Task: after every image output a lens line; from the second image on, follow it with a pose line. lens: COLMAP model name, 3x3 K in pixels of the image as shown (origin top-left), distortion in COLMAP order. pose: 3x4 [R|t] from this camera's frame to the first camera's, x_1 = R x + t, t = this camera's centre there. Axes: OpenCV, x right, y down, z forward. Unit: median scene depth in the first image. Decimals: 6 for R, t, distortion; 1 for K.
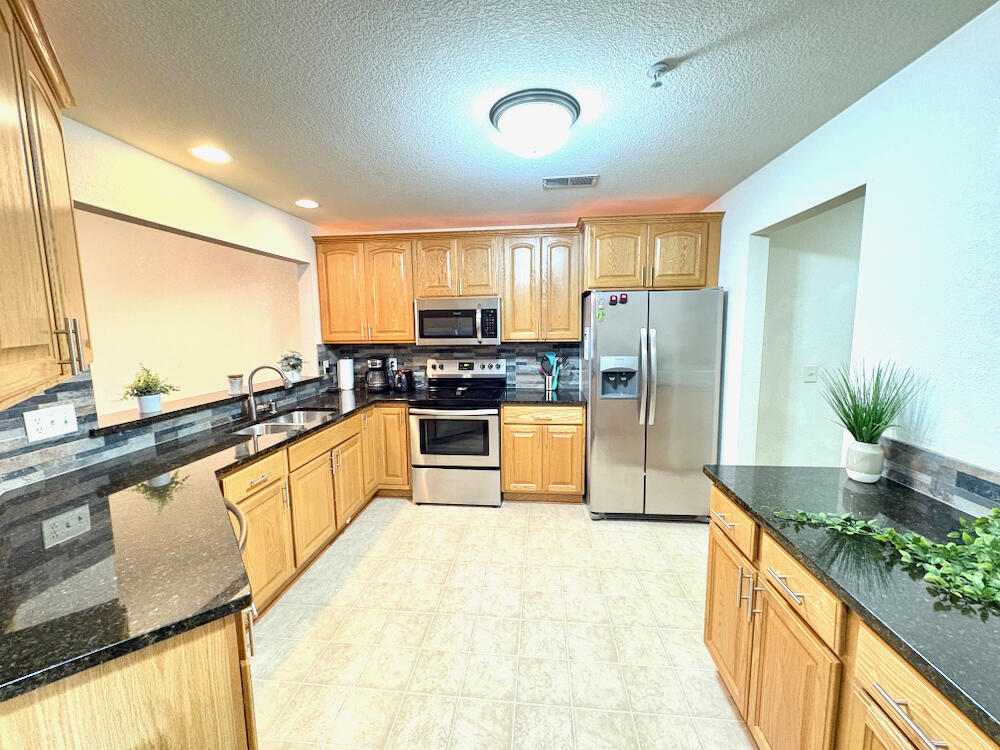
lens RADIAL K [[398.7, 0, 499.3], [0, 398.7, 372.9], [0, 0, 1]] dist [-0.000832, 0.000011]
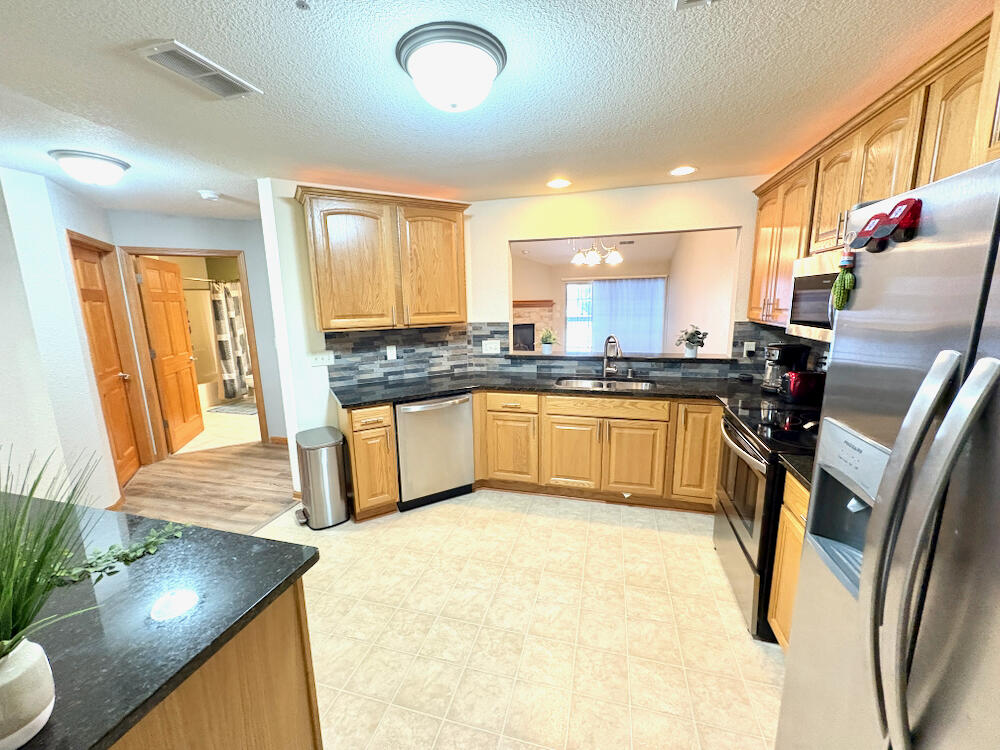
lens RADIAL K [[398.7, 0, 499.4], [0, 398.7, 374.4], [0, 0, 1]] dist [-0.000832, 0.000011]
pose [[-0.165507, 0.196885, -0.966356, 0.778218], [-0.095132, 0.972113, 0.214351, -0.154717], [0.981610, 0.127408, -0.142161, 1.012009]]
